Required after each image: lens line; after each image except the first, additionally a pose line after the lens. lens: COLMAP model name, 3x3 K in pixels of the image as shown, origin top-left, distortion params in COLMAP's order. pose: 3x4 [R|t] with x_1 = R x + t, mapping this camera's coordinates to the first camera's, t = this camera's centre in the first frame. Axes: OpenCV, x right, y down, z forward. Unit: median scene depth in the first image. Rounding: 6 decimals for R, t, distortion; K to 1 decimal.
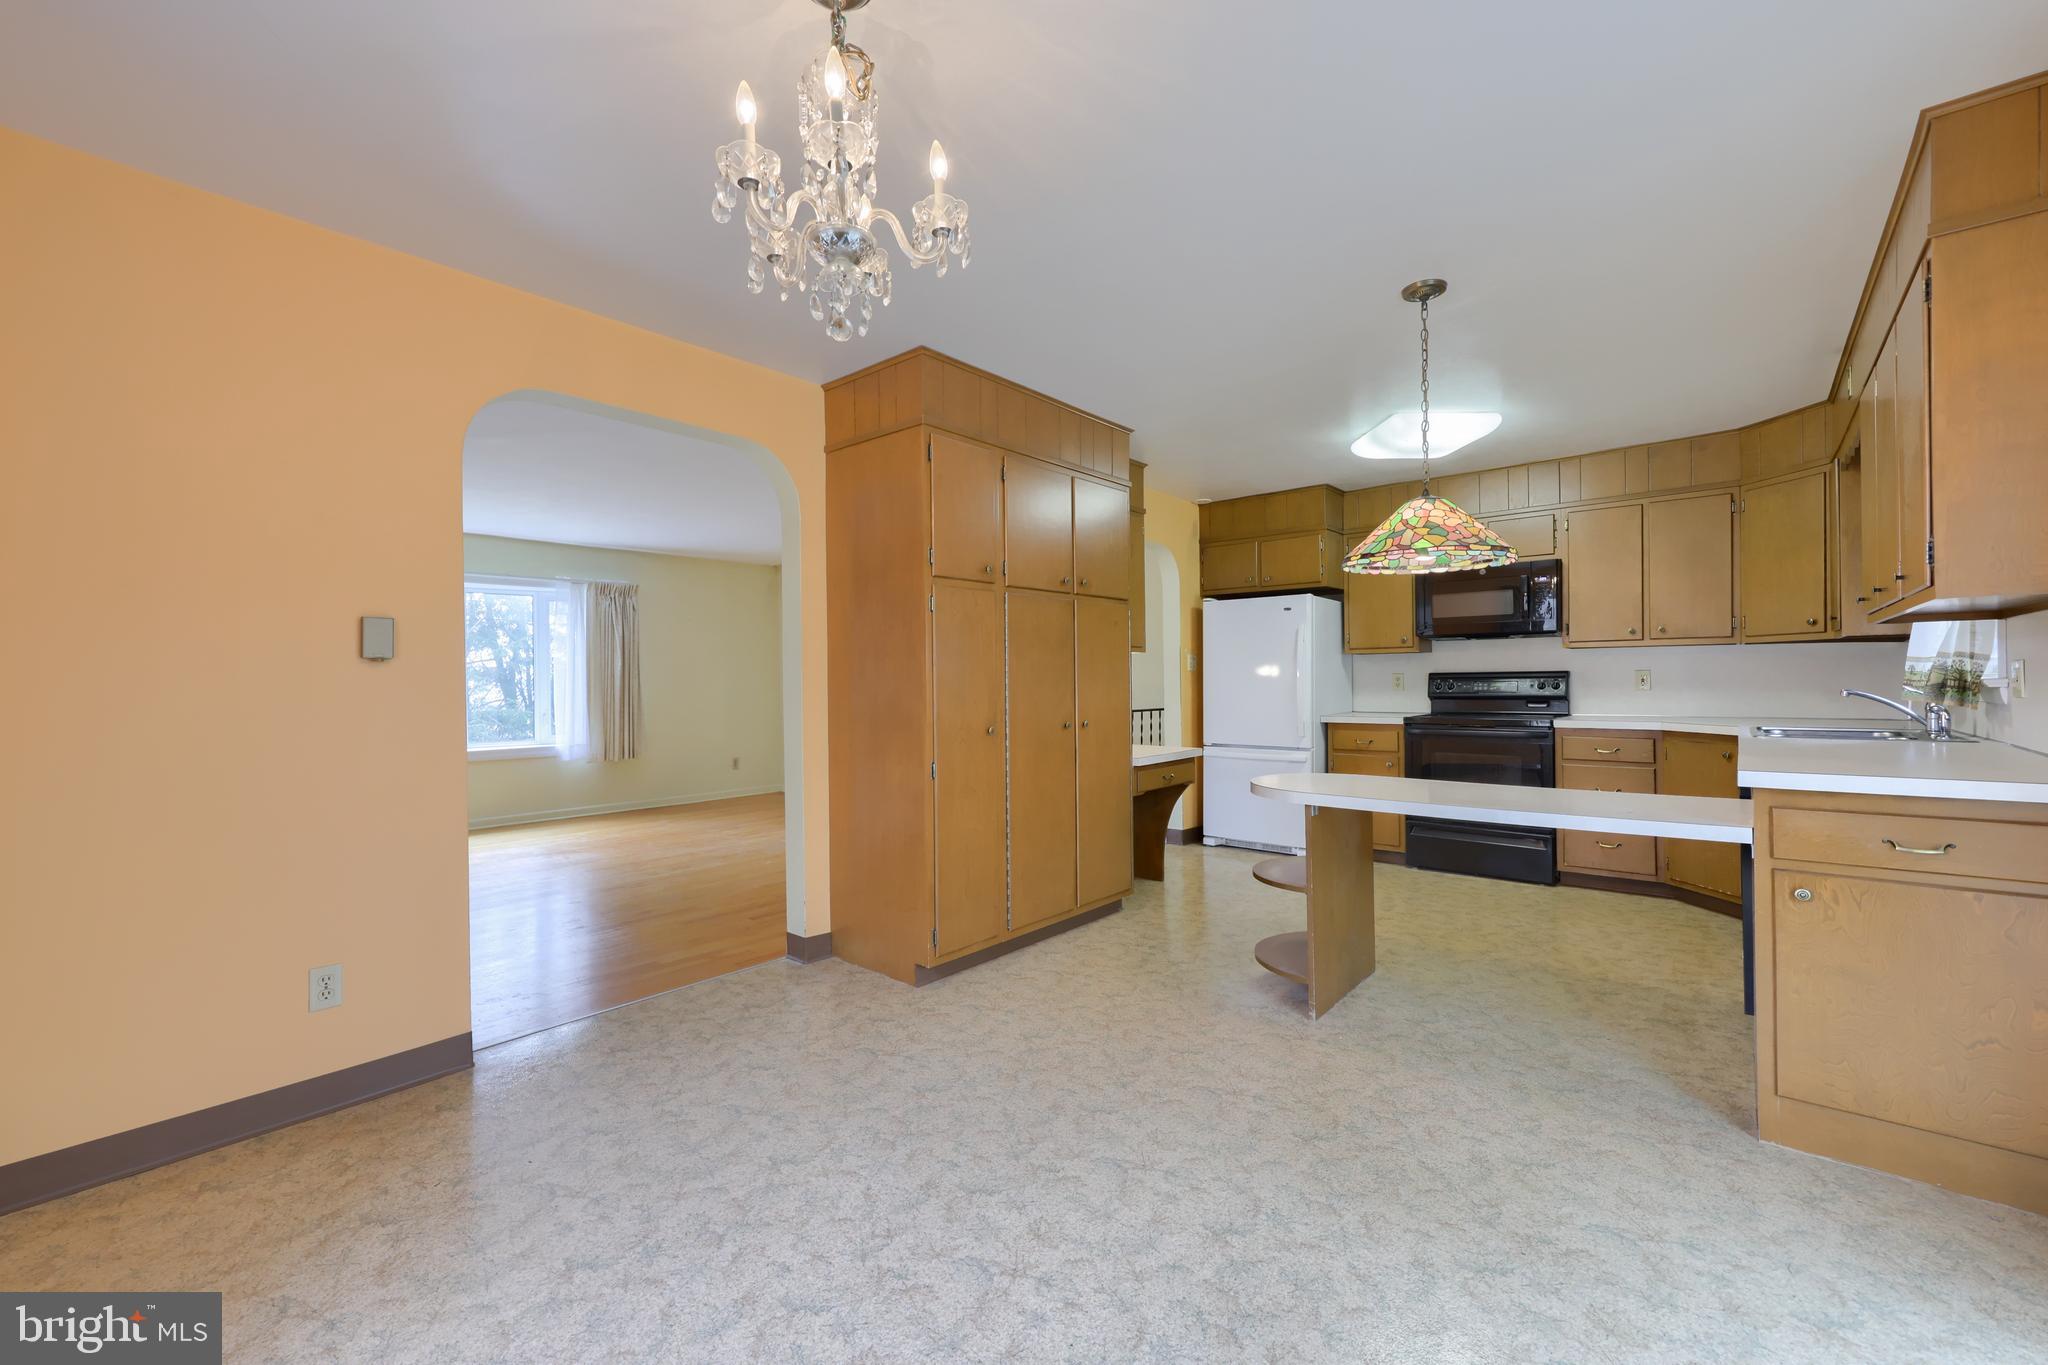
lens RADIAL K [[814.1, 0, 1021.0], [0, 814.1, 683.1], [0, 0, 1]] dist [-0.004386, 0.000087]
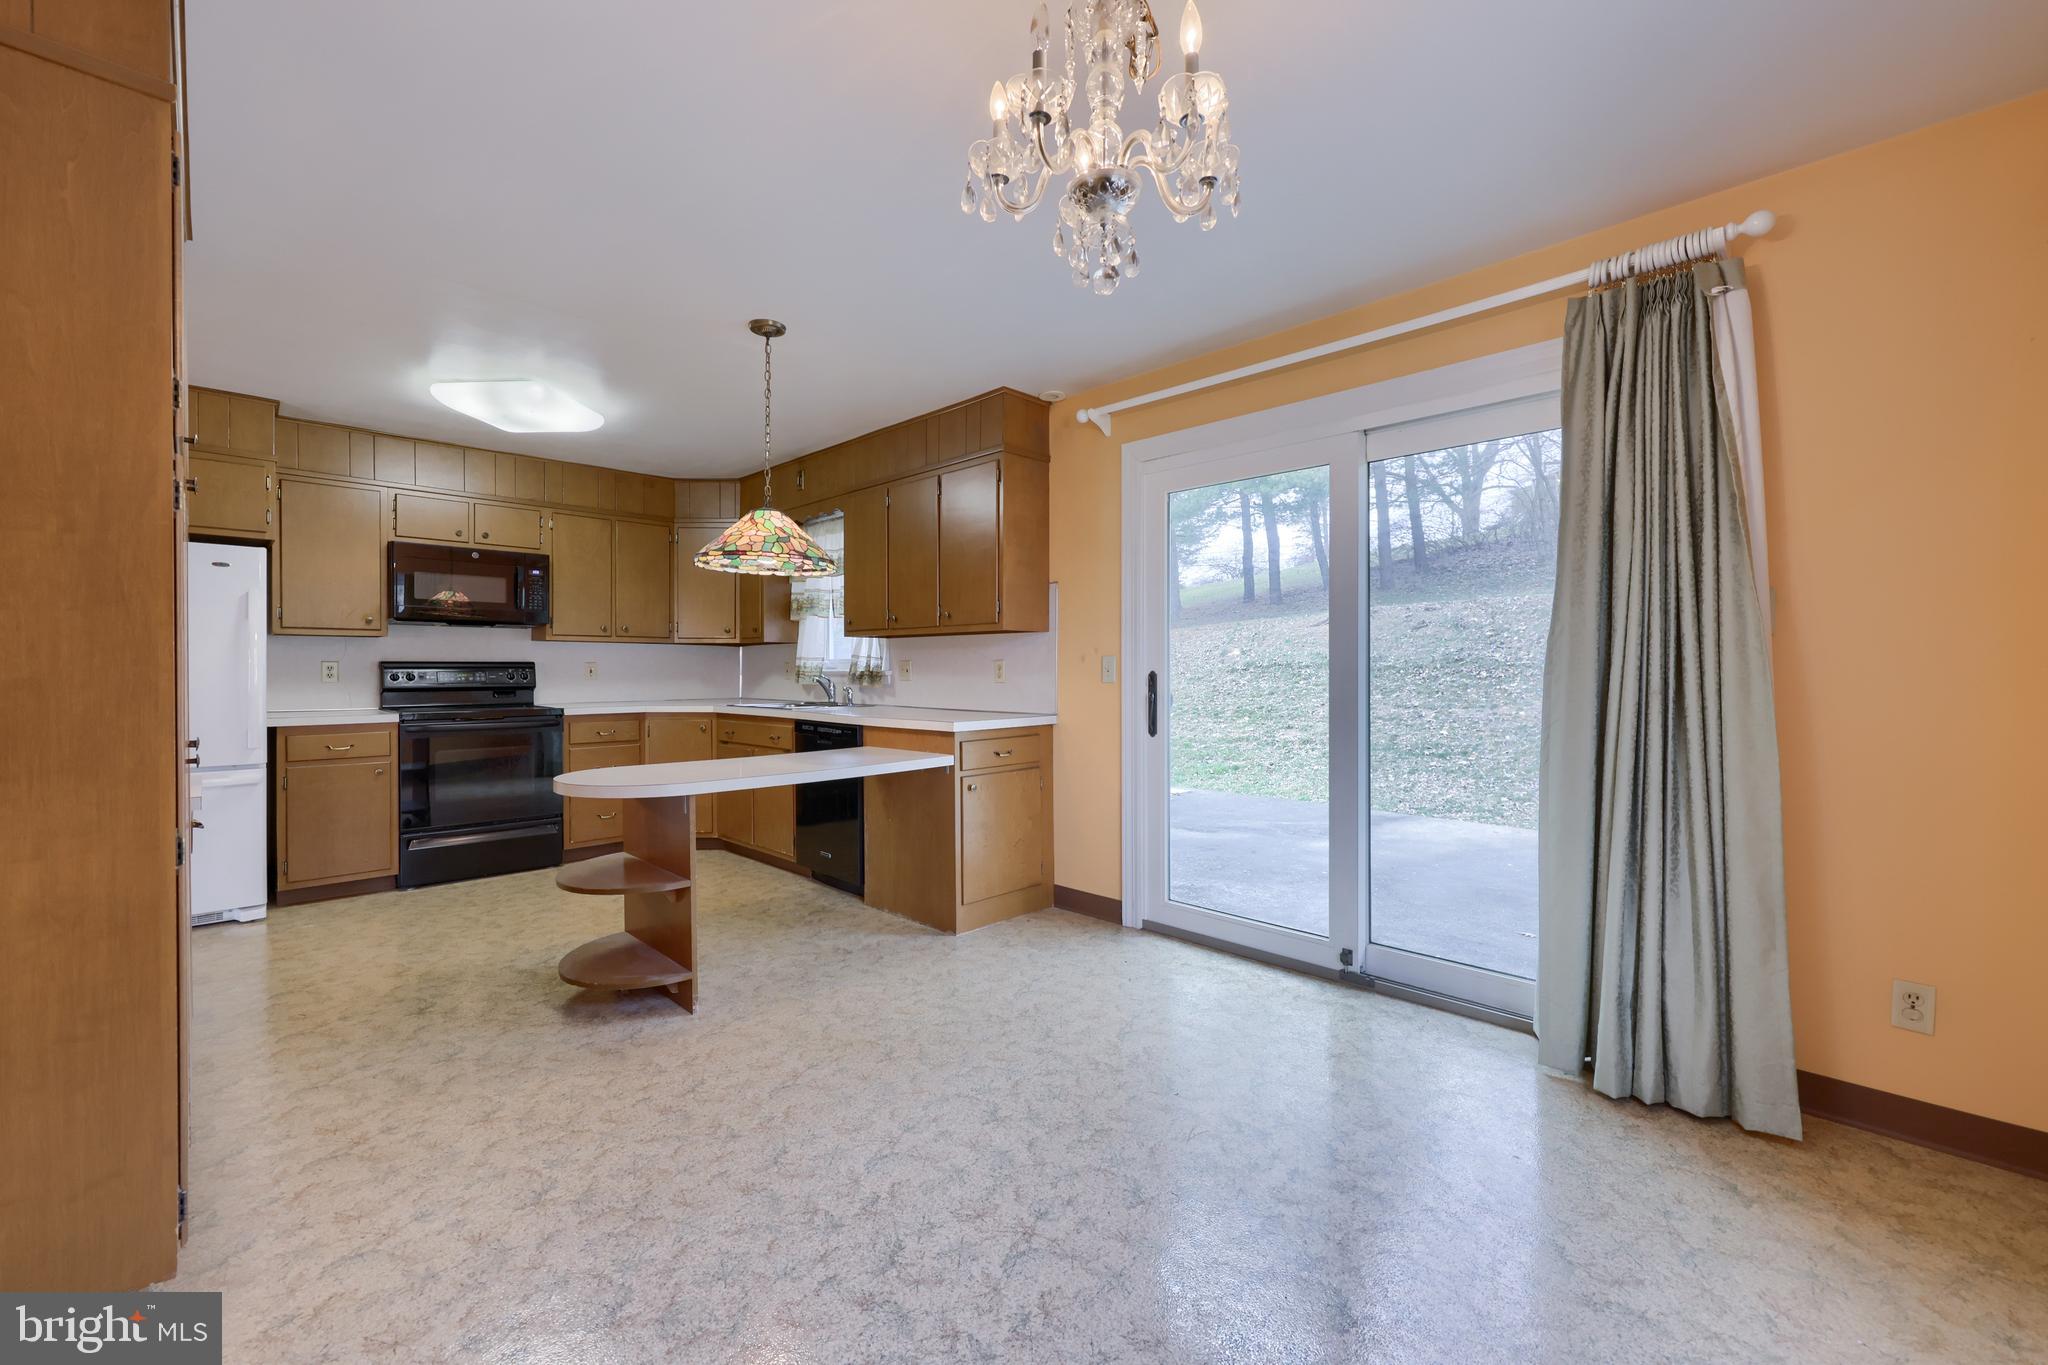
lens RADIAL K [[824.2, 0, 1023.1], [0, 824.2, 674.1], [0, 0, 1]] dist [-0.000045, -0.000275]
pose [[0.067974, 0.003003, 0.997683, -0.509825], [0.000473, 0.999995, -0.003042, 0.006407], [-0.997687, 0.000678, 0.067972, 0.448267]]
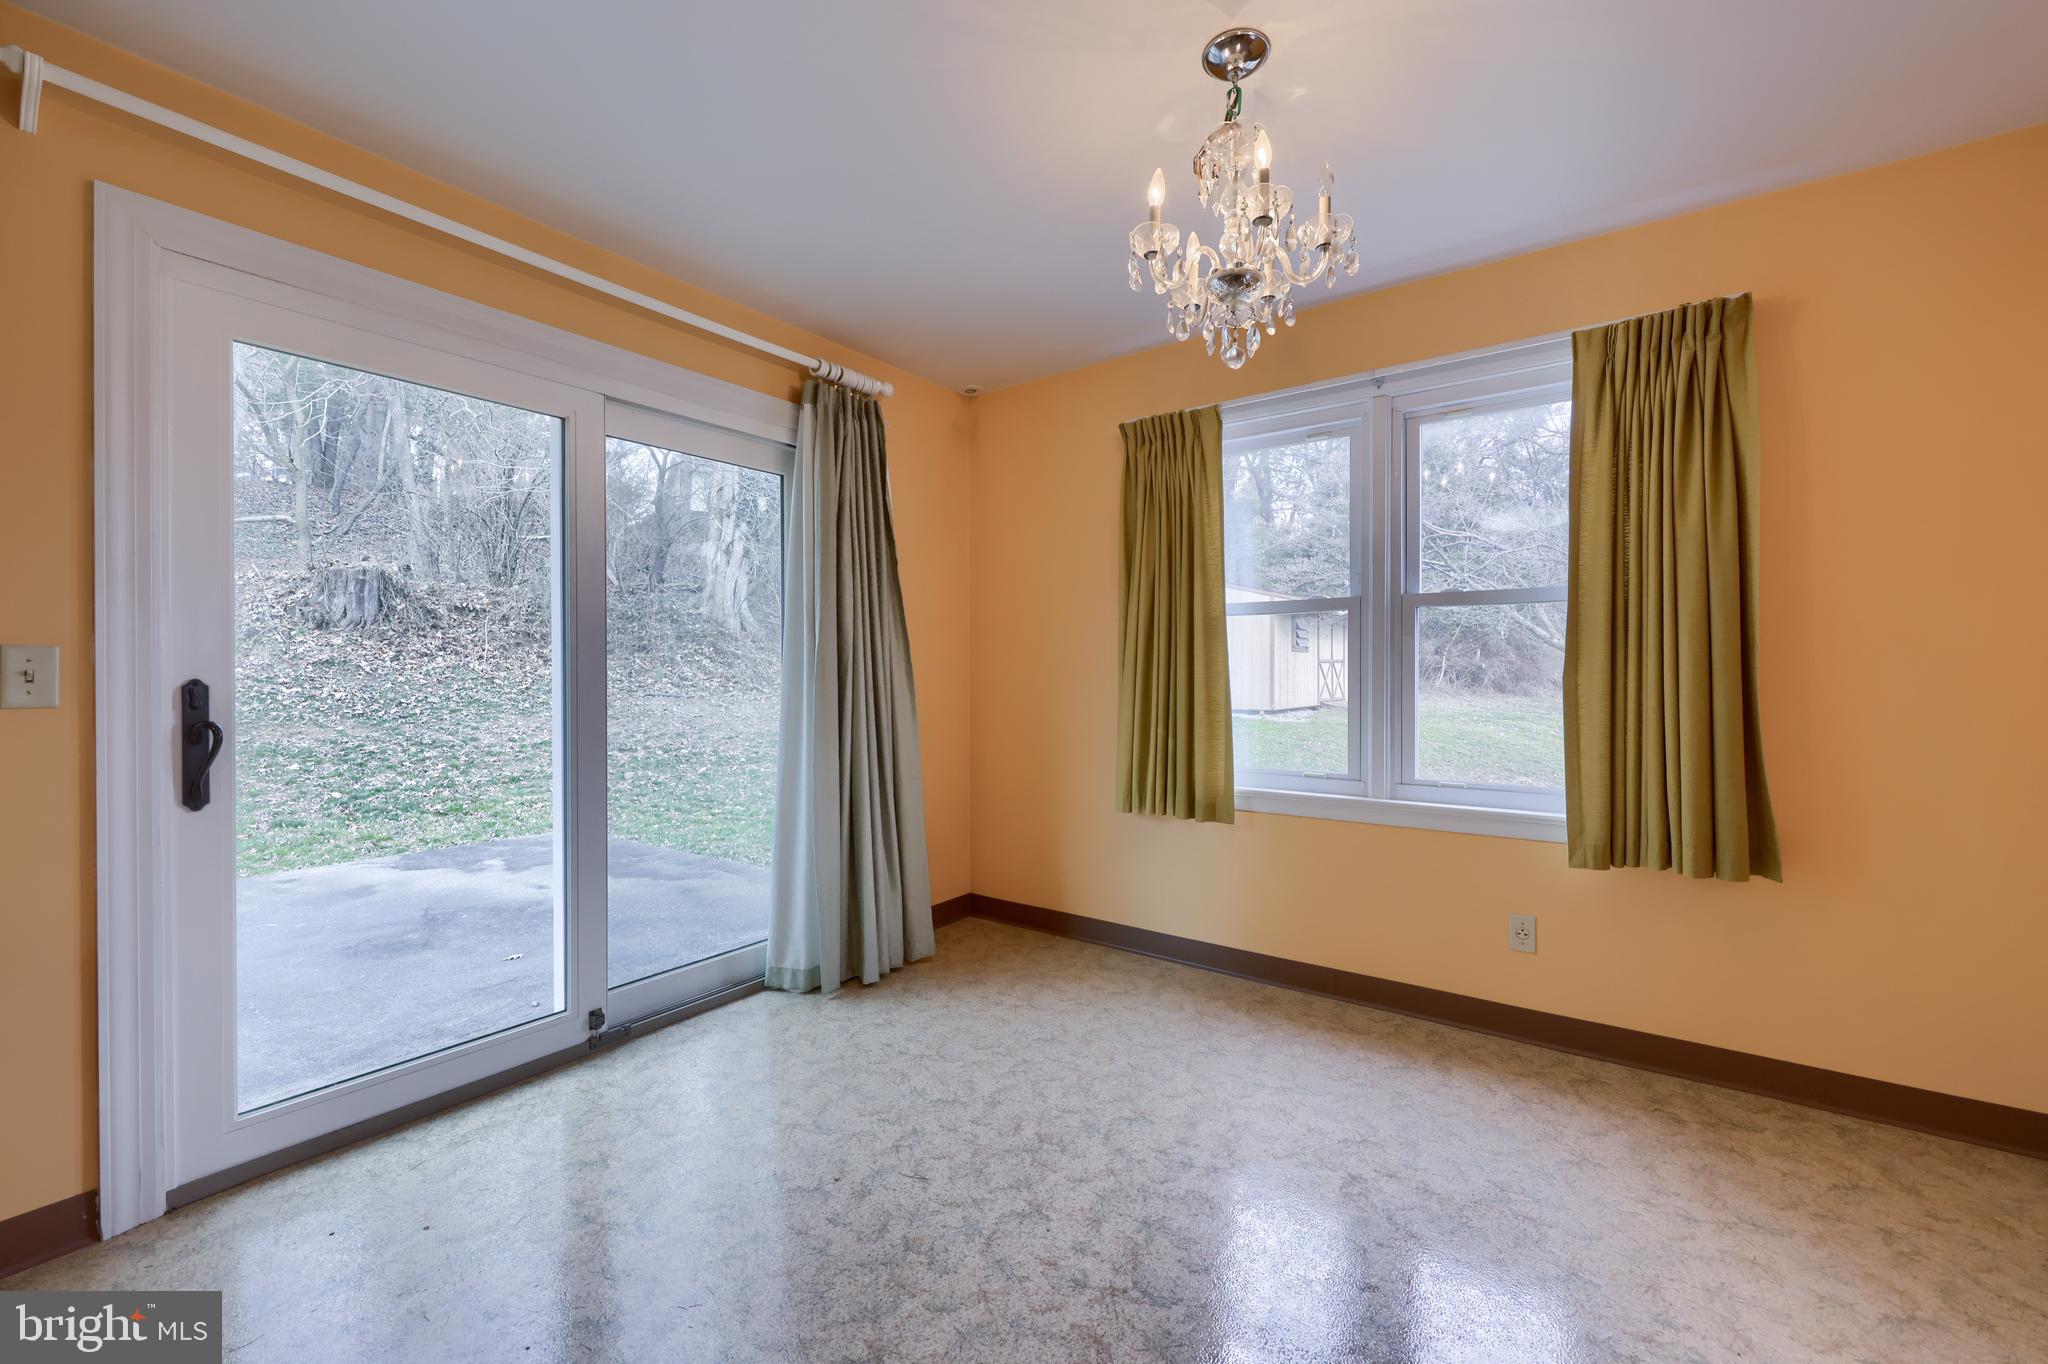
lens RADIAL K [[824.2, 0, 1023.1], [0, 824.2, 673.6], [0, 0, 1]] dist [-0.000045, -0.000275]
pose [[-0.996451, 0.012985, -0.083163, 0.080027], [0.012729, 0.999912, 0.003603, 0.000136], [0.083203, 0.002532, -0.996529, 0.934195]]
